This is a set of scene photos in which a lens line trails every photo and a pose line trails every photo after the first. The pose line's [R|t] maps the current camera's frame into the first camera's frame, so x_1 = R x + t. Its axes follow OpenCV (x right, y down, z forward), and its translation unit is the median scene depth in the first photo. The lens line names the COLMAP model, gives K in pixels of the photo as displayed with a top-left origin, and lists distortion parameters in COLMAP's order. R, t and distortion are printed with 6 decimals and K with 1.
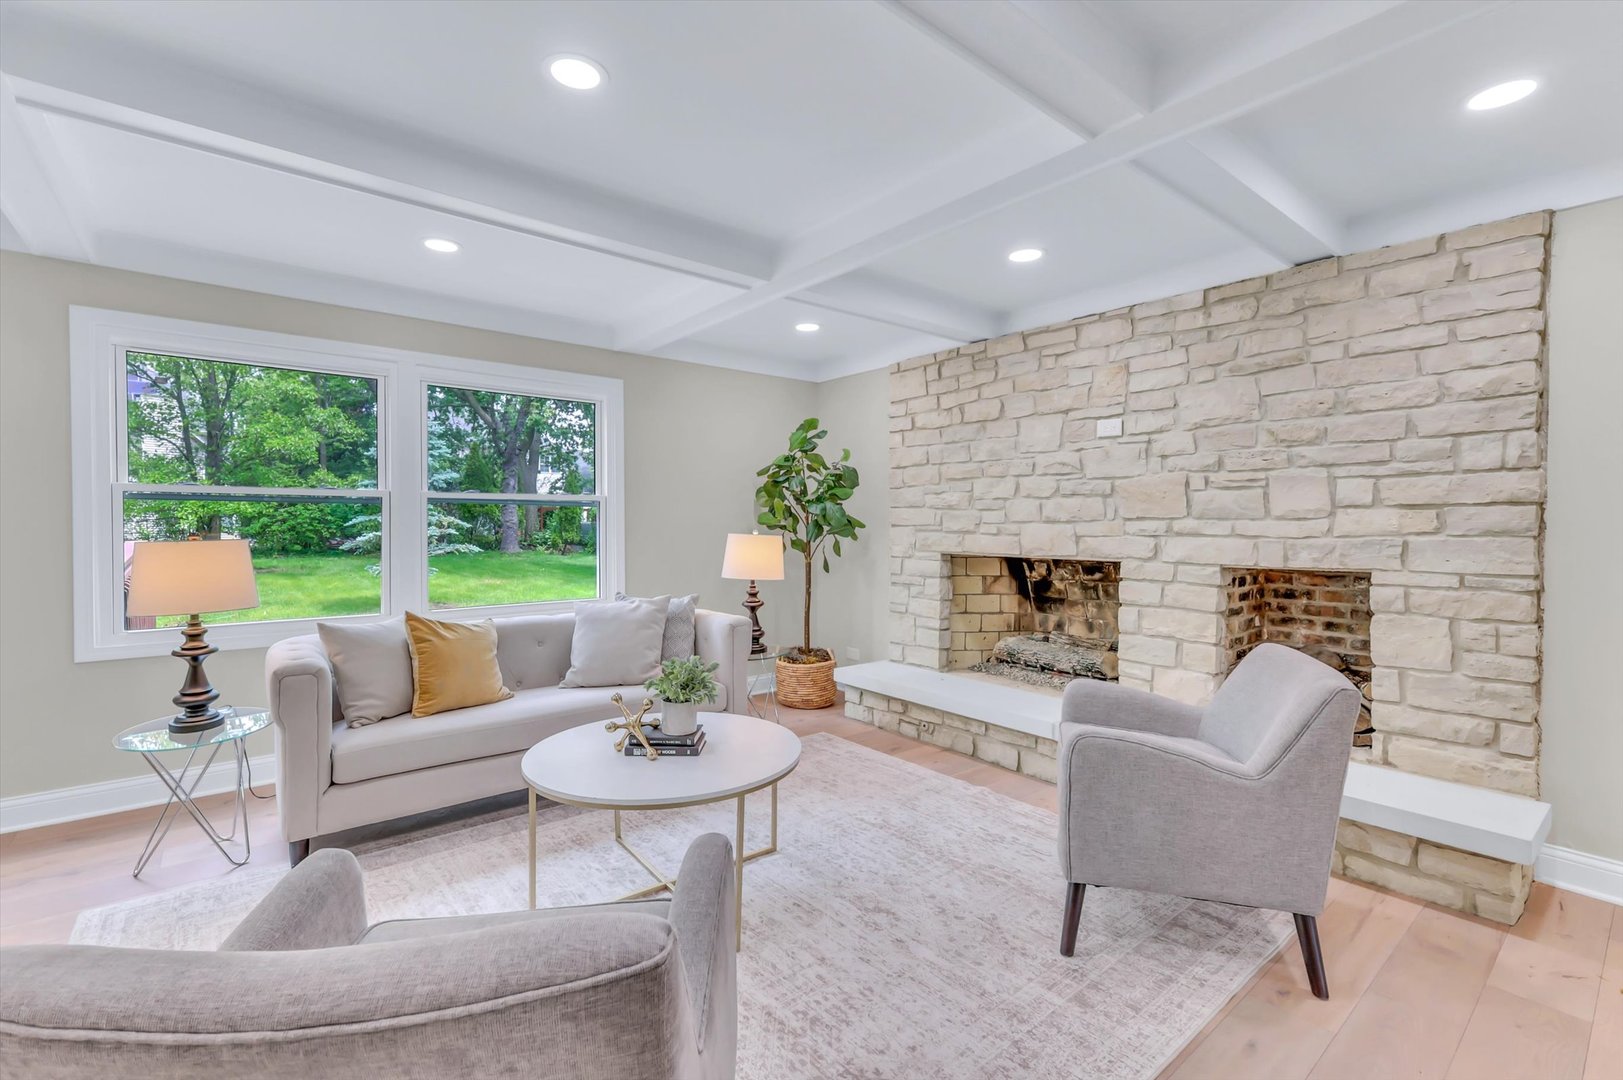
lens RADIAL K [[729.0, 0, 807.8], [0, 729.0, 534.8], [0, 0, 1]] dist [-0.001381, -0.000539]
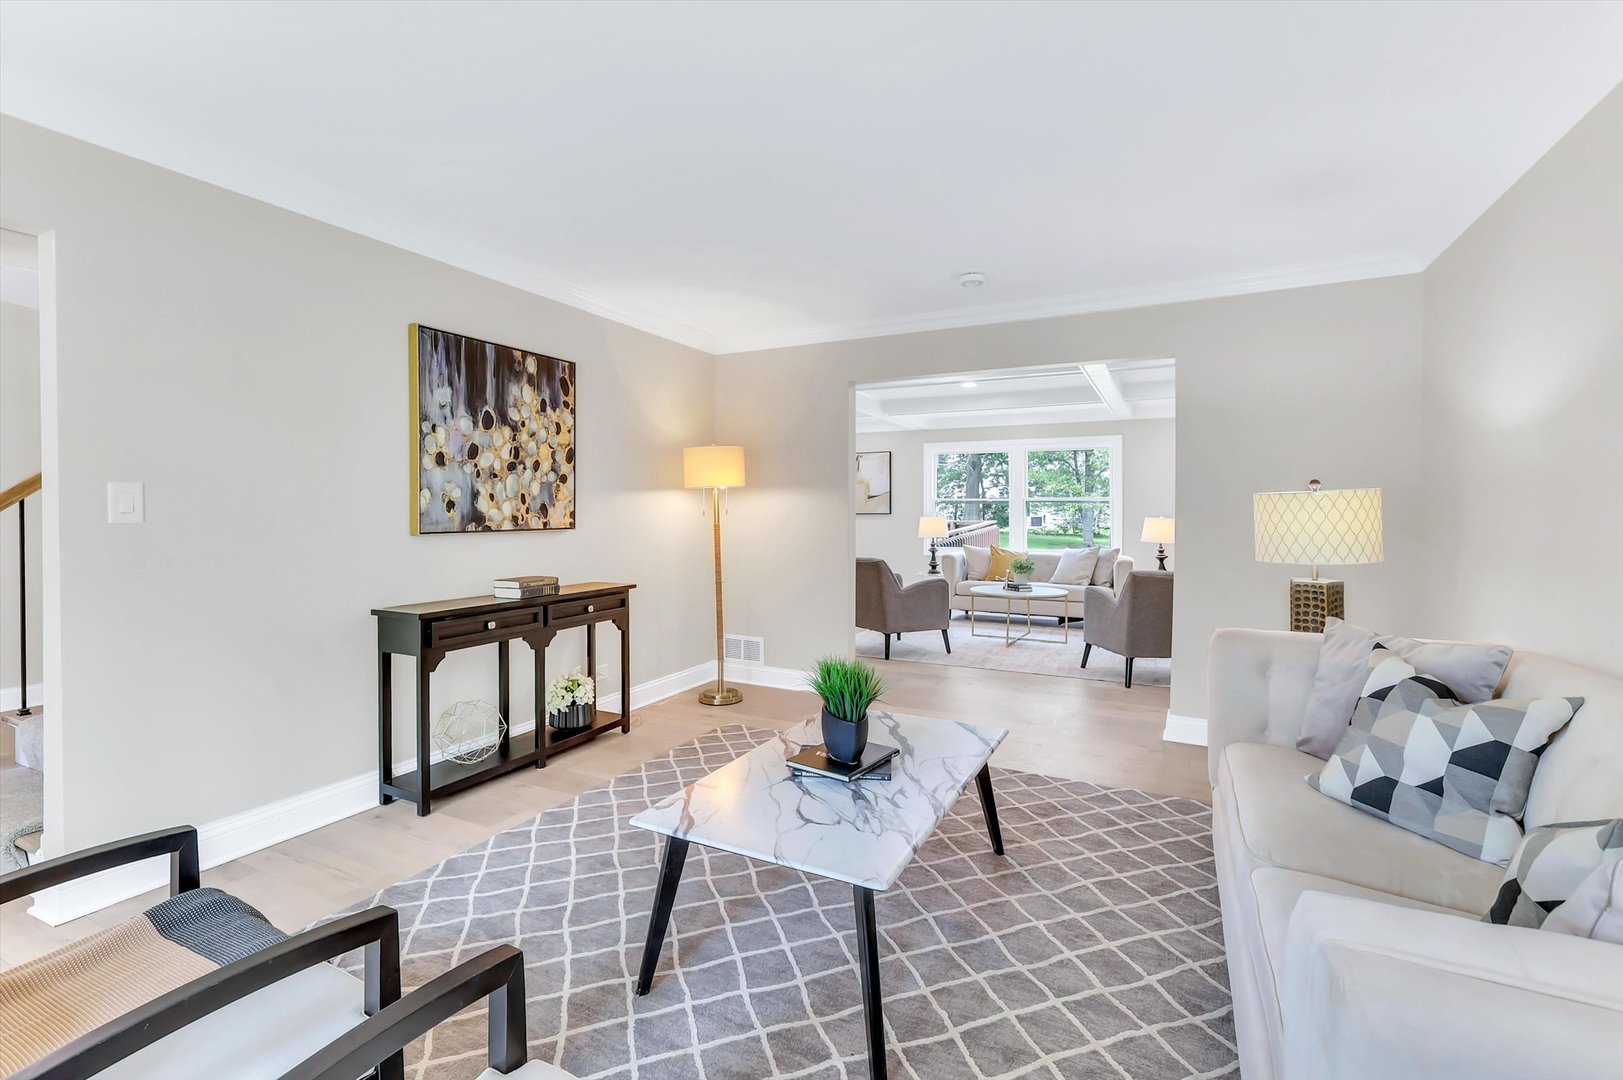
lens RADIAL K [[729.0, 0, 817.9], [0, 729.0, 533.5], [0, 0, 1]] dist [-0.001381, -0.000539]
pose [[0.409083, 0.026185, -0.912121, 1.225507], [-0.022133, 0.999579, 0.018770, 0.021756], [0.912229, 0.012509, 0.409490, -0.520571]]
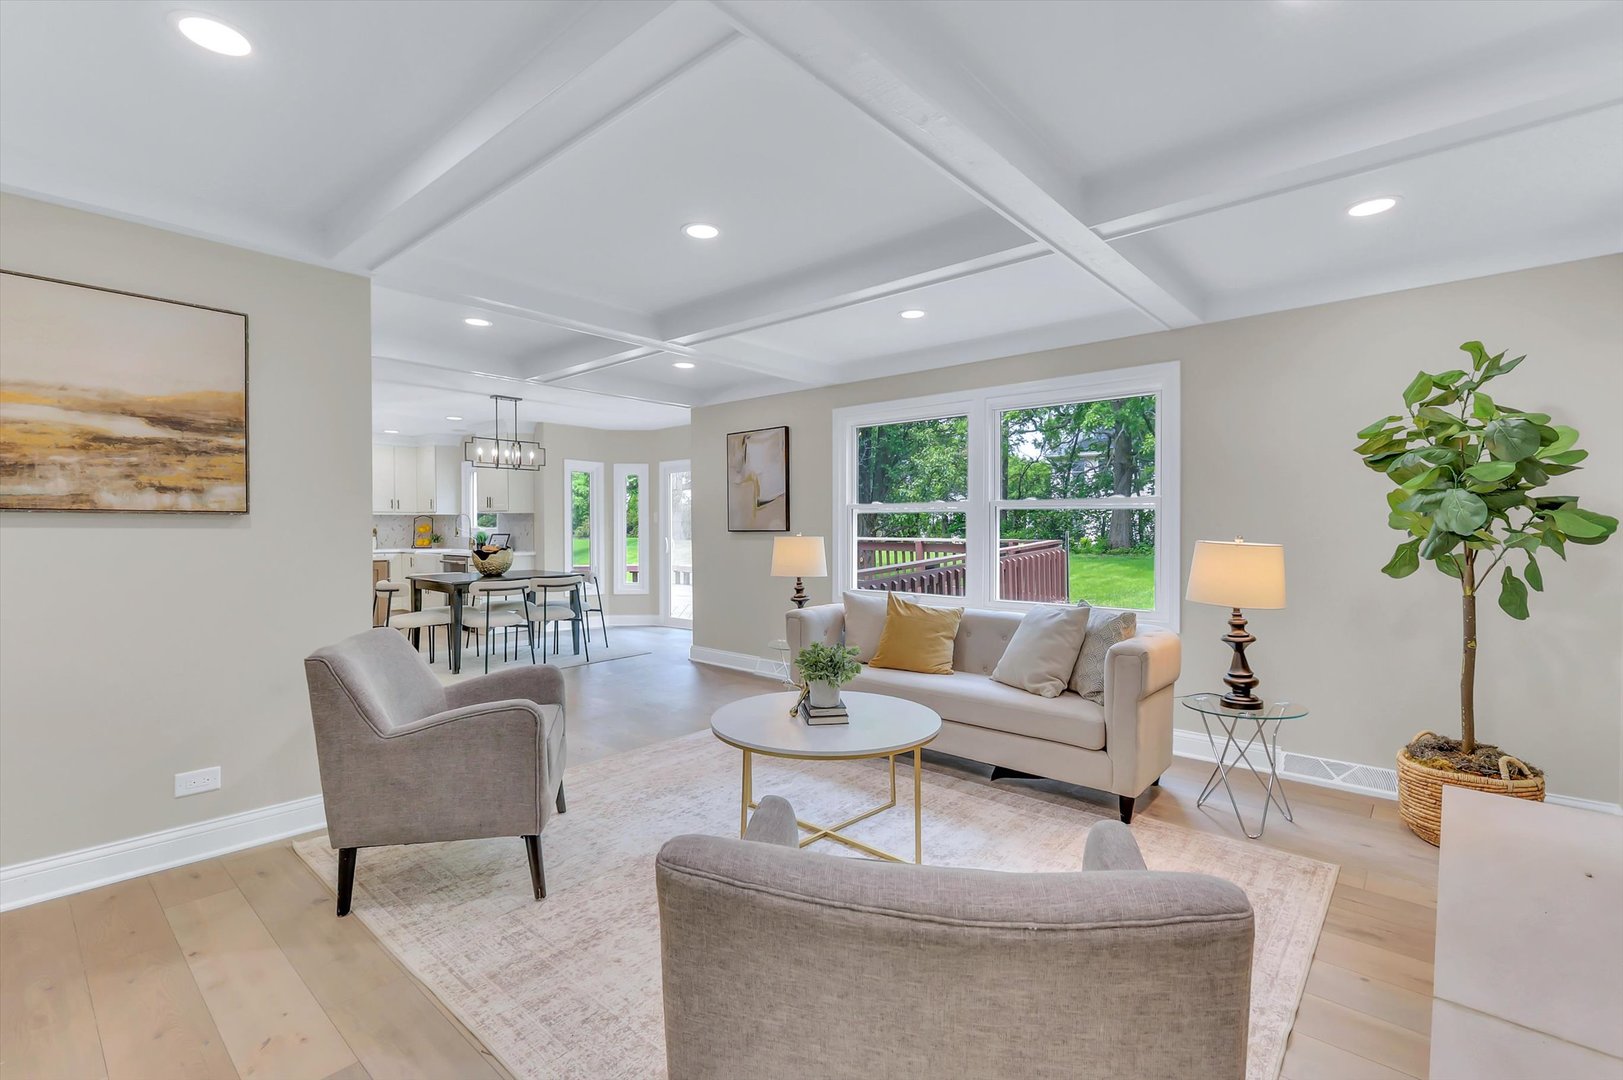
lens RADIAL K [[729.0, 0, 806.1], [0, 729.0, 532.7], [0, 0, 1]] dist [-0.001381, -0.000539]
pose [[0.146683, 0.007908, -0.989152, 0.574426], [-0.016028, 0.999856, 0.005616, -0.007084], [0.989054, 0.015031, 0.146788, 0.468928]]
